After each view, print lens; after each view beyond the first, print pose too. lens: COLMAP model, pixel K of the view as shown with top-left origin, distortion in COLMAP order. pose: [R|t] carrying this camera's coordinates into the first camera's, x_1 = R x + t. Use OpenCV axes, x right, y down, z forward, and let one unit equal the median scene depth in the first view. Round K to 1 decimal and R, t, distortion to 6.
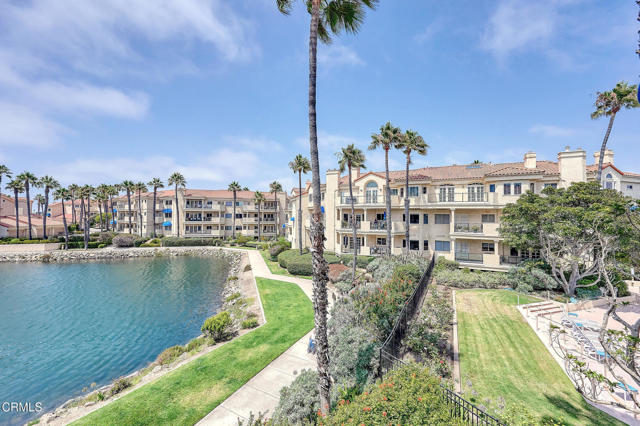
lens RADIAL K [[259.8, 0, 320.5], [0, 259.8, 211.6], [0, 0, 1]] dist [-0.001900, 0.000173]
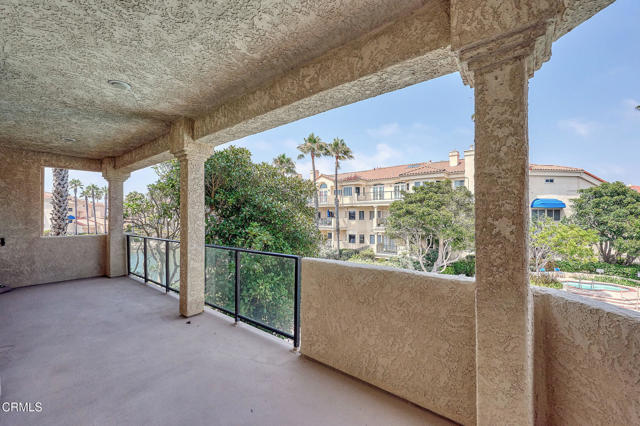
lens RADIAL K [[259.8, 0, 319.7], [0, 259.8, 210.7], [0, 0, 1]] dist [-0.001900, 0.000173]
pose [[0.979804, -0.014243, -0.199452, 0.252074], [0.013388, 0.999895, -0.005633, 0.006494], [0.199511, 0.002849, 0.979891, -0.074852]]
